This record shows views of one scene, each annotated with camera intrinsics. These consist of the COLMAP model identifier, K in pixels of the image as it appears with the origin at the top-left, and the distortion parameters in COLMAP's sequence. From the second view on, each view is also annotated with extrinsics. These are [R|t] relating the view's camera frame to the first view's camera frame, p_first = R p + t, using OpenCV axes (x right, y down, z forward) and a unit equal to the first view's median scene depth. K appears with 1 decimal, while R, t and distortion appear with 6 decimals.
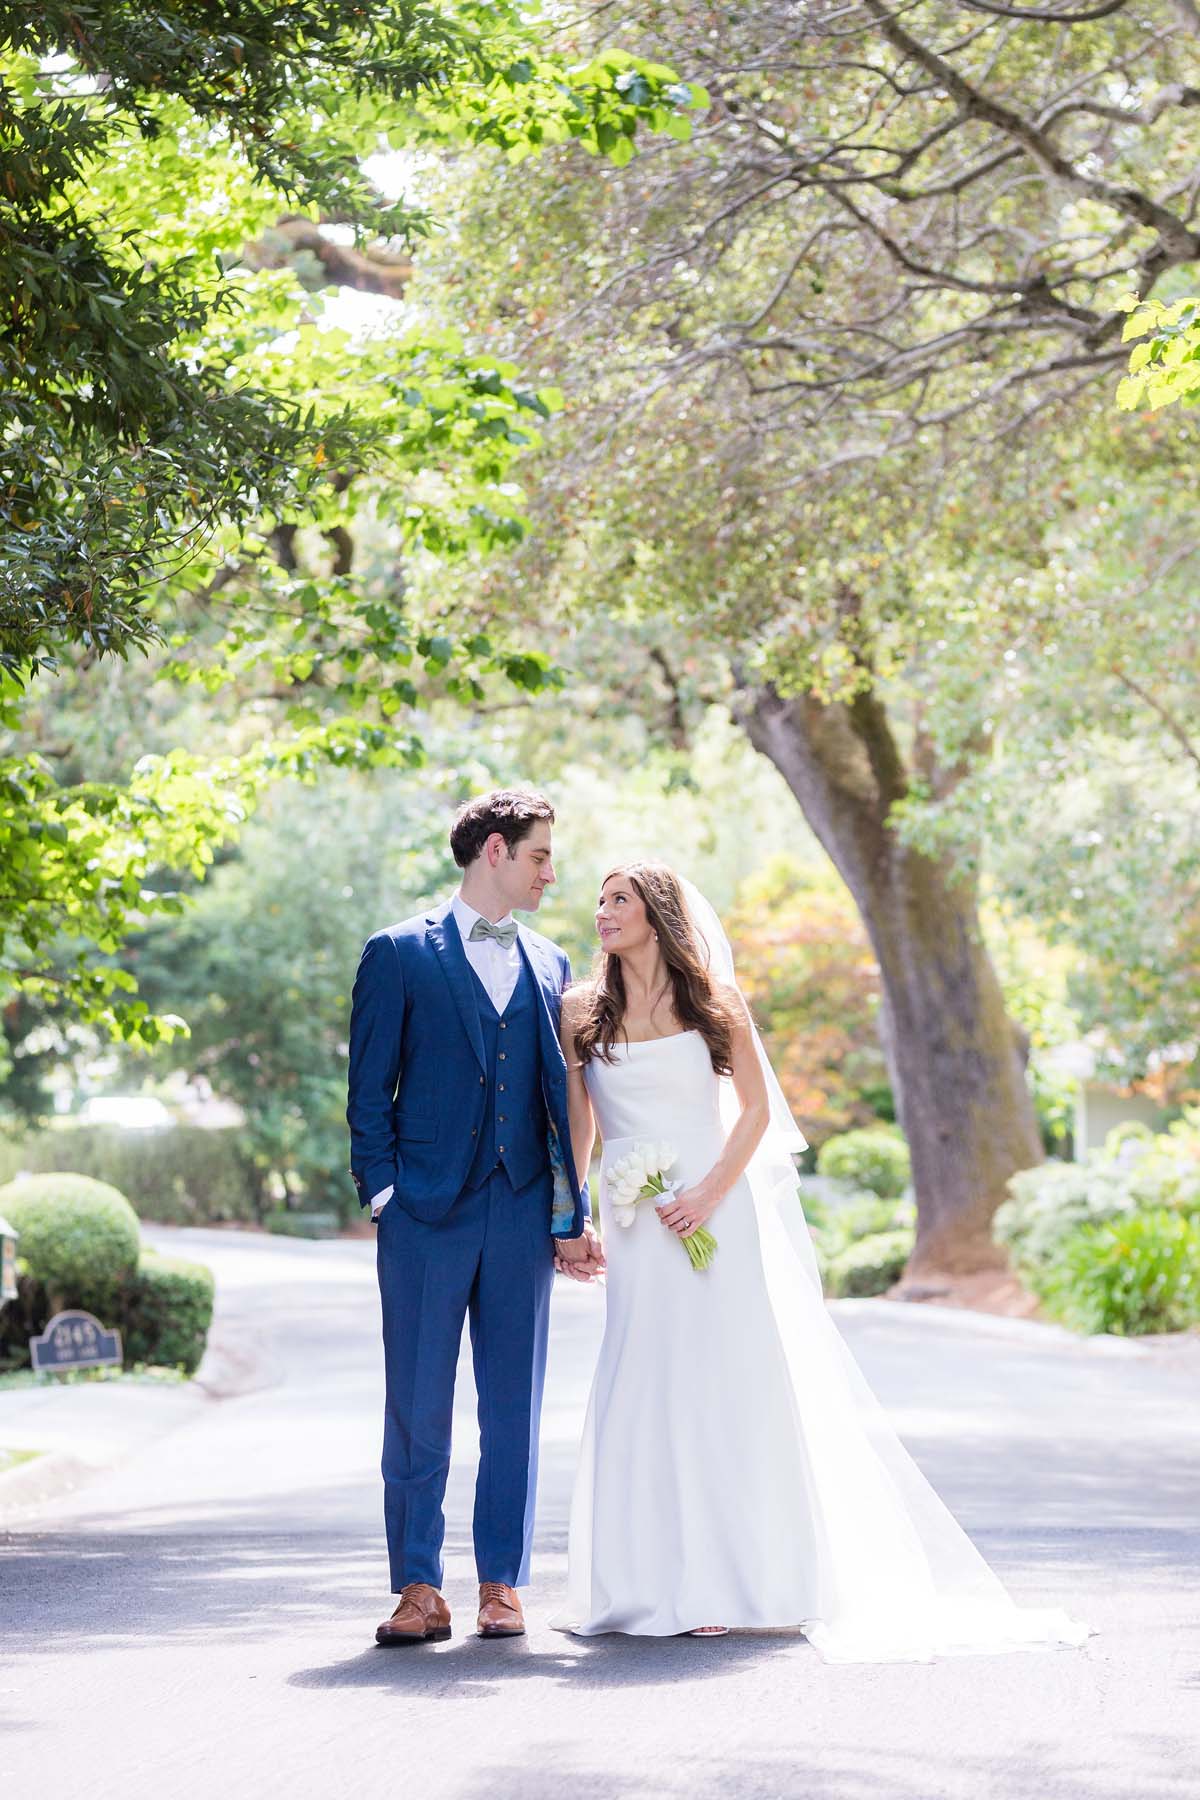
lens RADIAL K [[4805.9, 0, 484.1], [0, 4805.9, 820.2], [0, 0, 1]] dist [-0.024134, 1.530767]
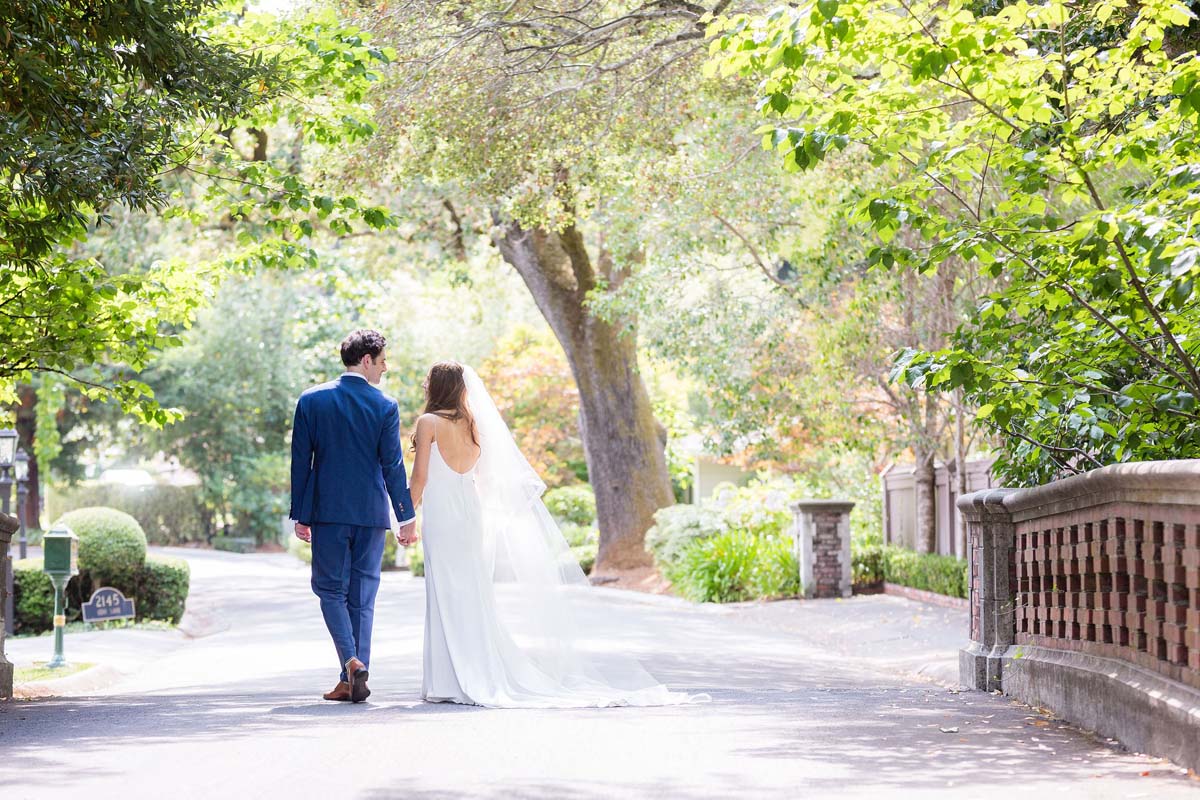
lens RADIAL K [[2970.1, 0, 600.0], [0, 2970.1, 400.0], [0, 0, 1]] dist [0.004849, 2.867842]
pose [[0.996027, -0.000698, 0.089045, -0.005020], [-0.002030, 0.999531, 0.030547, 0.003135], [-0.089024, -0.030606, 0.995559, -0.063055]]
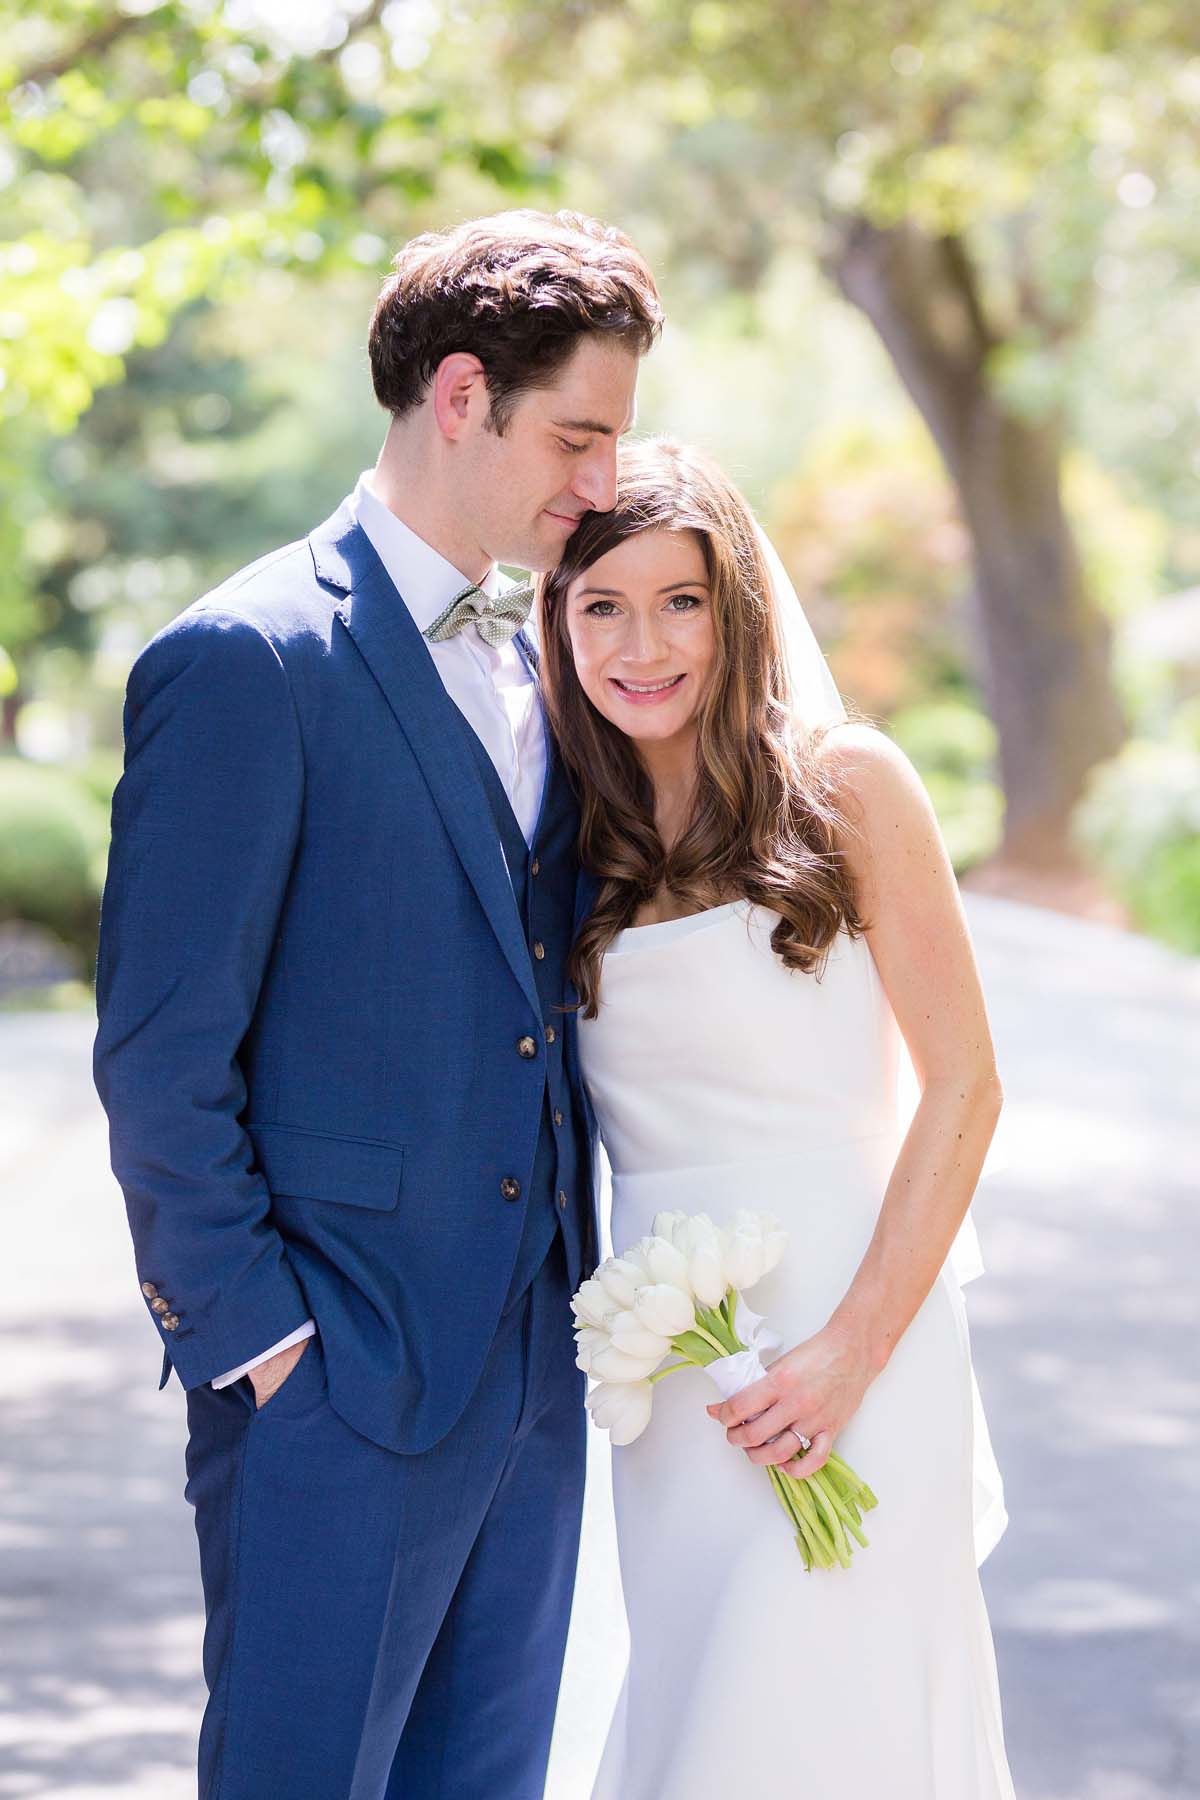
lens RADIAL K [[4455.1, 0, 600.0], [0, 4455.1, 900.0], [0, 0, 1]] dist [0.004849, 2.867842]
pose [[0.999827, 0.015205, 0.010685, 0.007294], [-0.016349, 0.993032, 0.116710, 0.000397], [-0.008836, -0.116864, 0.993109, 0.213765]]
